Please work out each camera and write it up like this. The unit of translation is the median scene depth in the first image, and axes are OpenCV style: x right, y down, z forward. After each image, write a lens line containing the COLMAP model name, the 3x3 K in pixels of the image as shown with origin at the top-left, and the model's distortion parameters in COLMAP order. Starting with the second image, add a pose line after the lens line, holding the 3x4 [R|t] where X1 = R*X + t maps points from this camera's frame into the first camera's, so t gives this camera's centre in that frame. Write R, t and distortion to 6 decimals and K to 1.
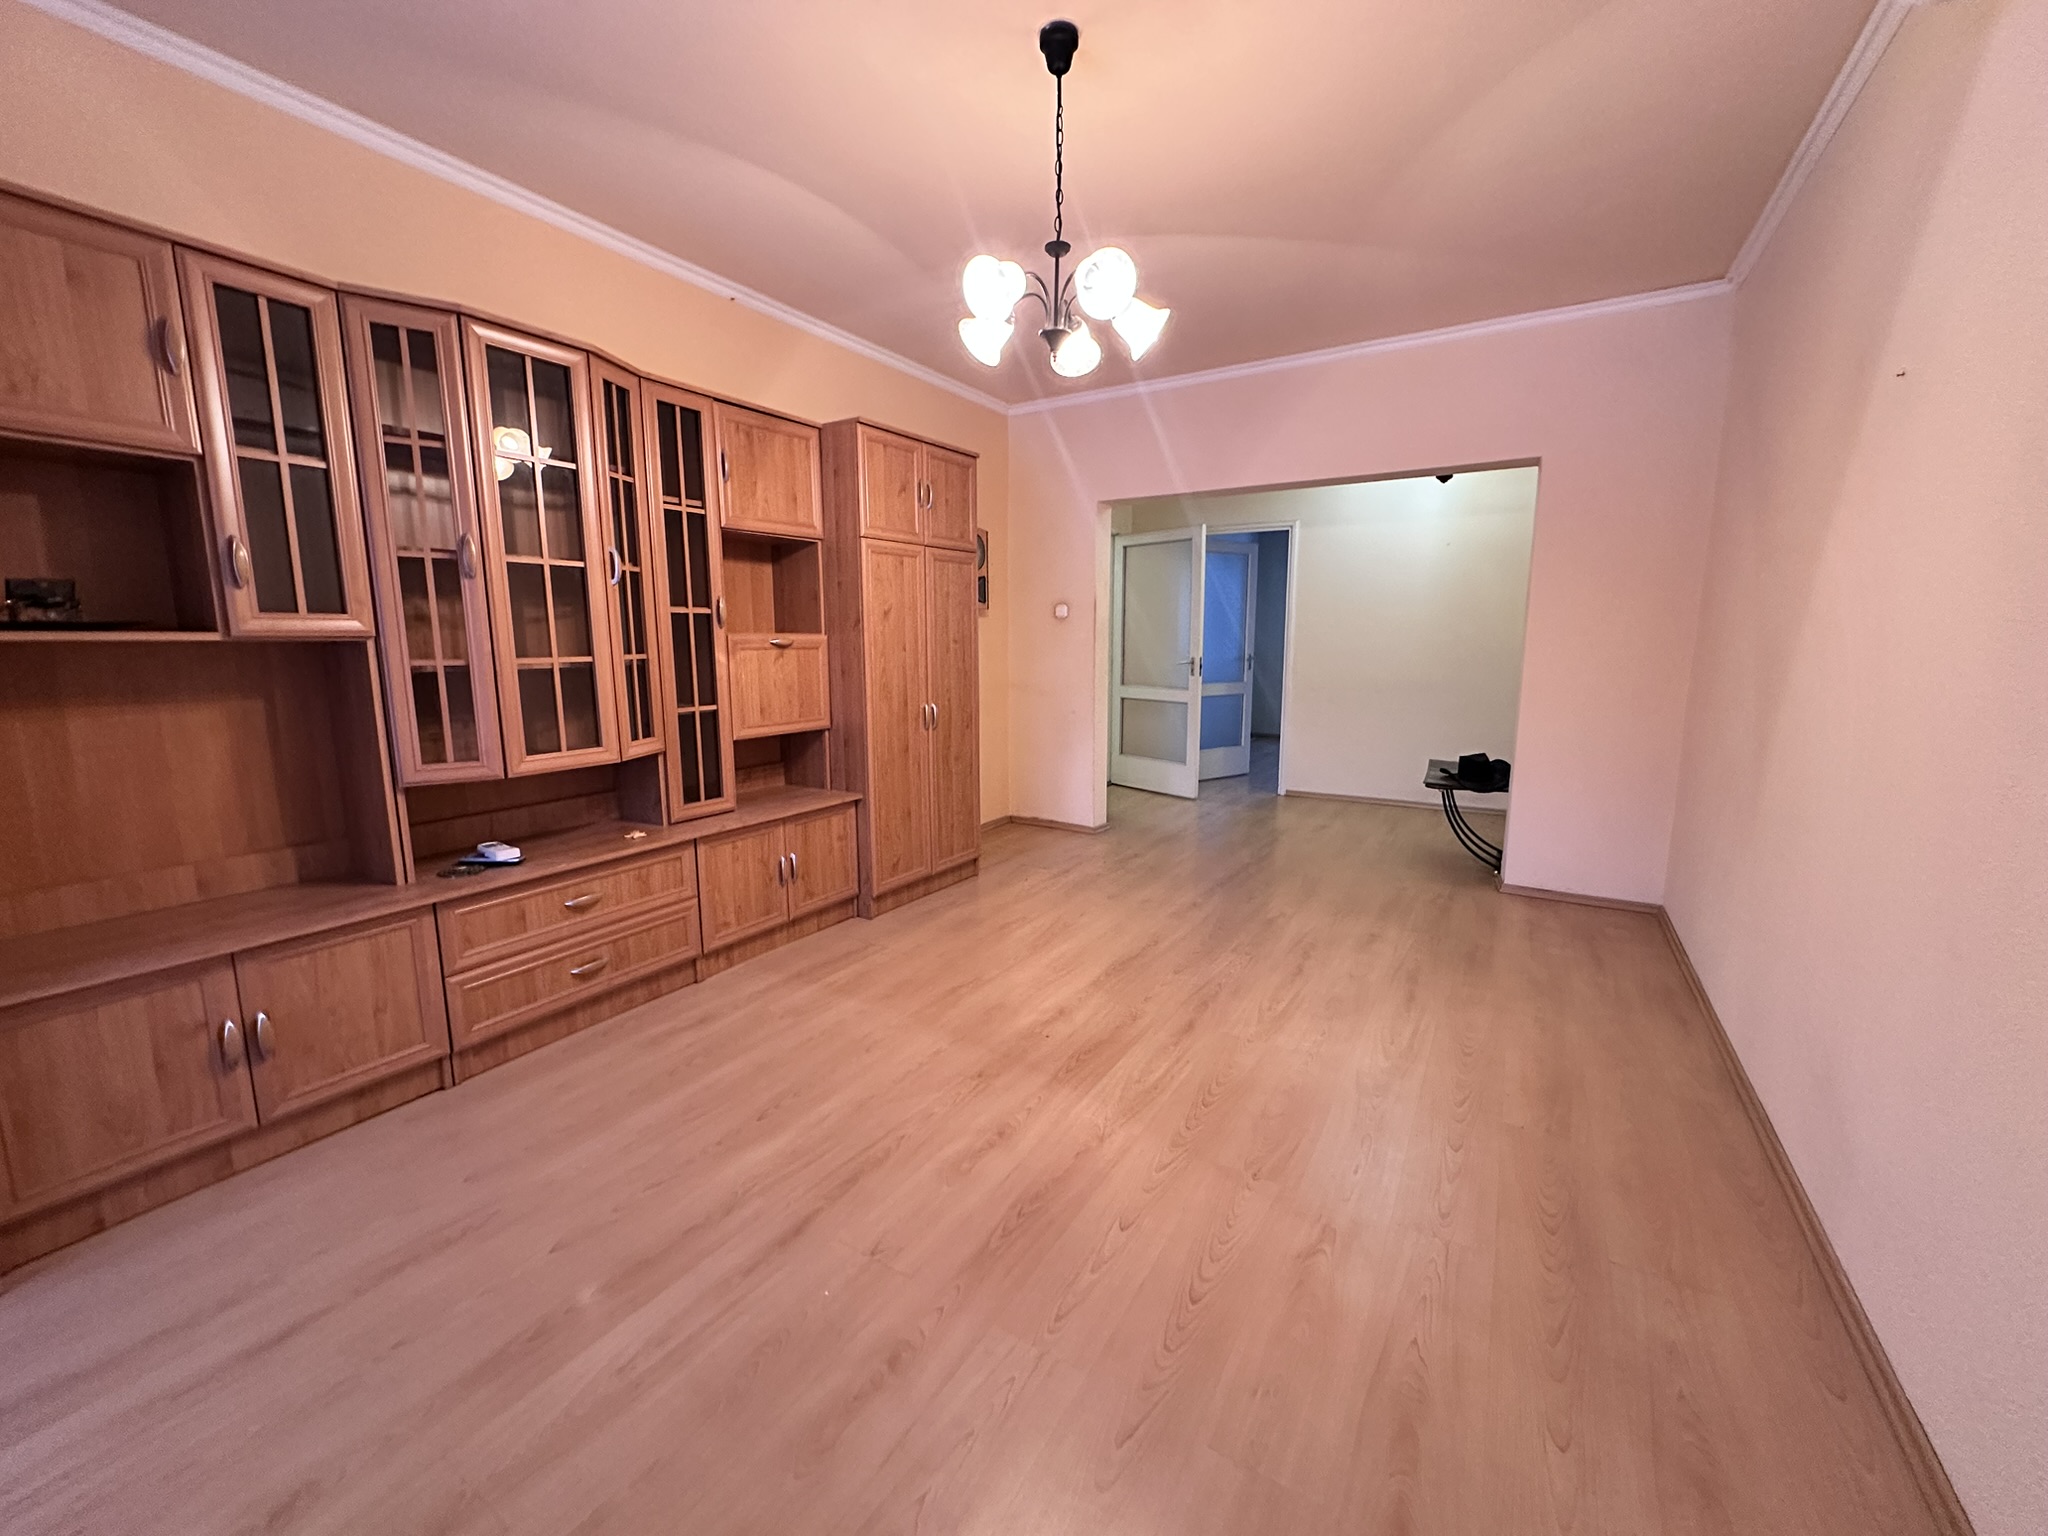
lens RADIAL K [[815.8, 0, 1018.5], [0, 815.8, 766.6], [0, 0, 1]] dist [-0.001304, -0.000289]
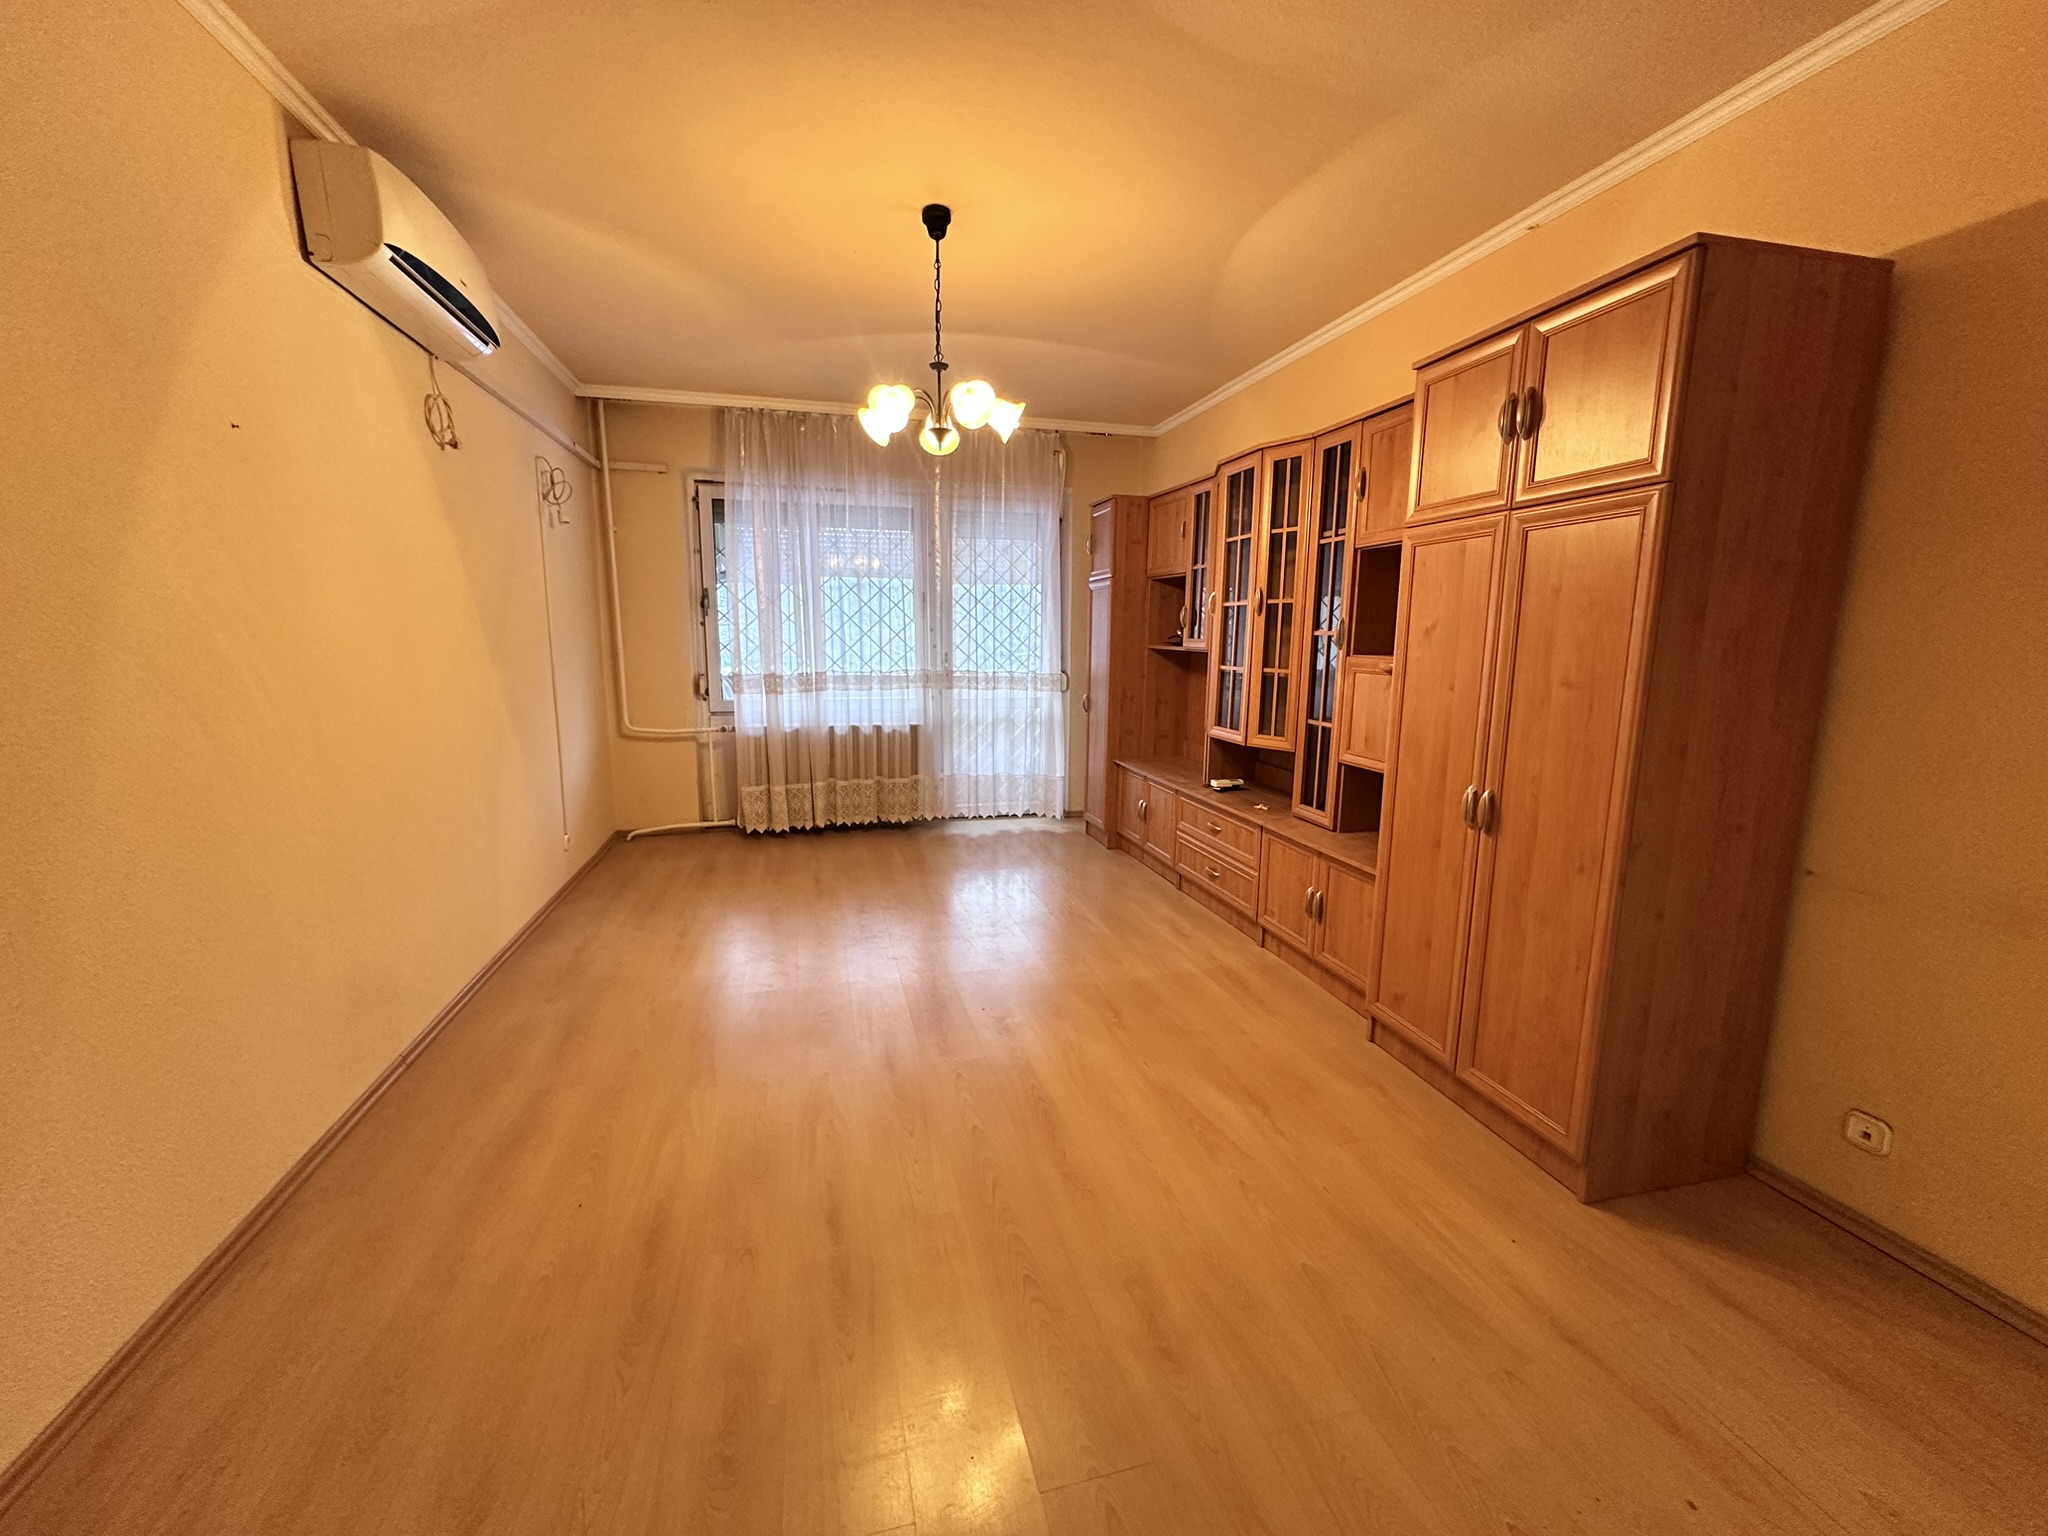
lens RADIAL K [[815.8, 0, 1018.5], [0, 815.8, 766.6], [0, 0, 1]] dist [-0.001304, -0.000289]
pose [[-0.695669, 0.112142, -0.709556, 0.664522], [-0.122719, 0.954668, 0.271198, -0.262925], [0.707803, 0.275740, -0.650371, 1.453577]]
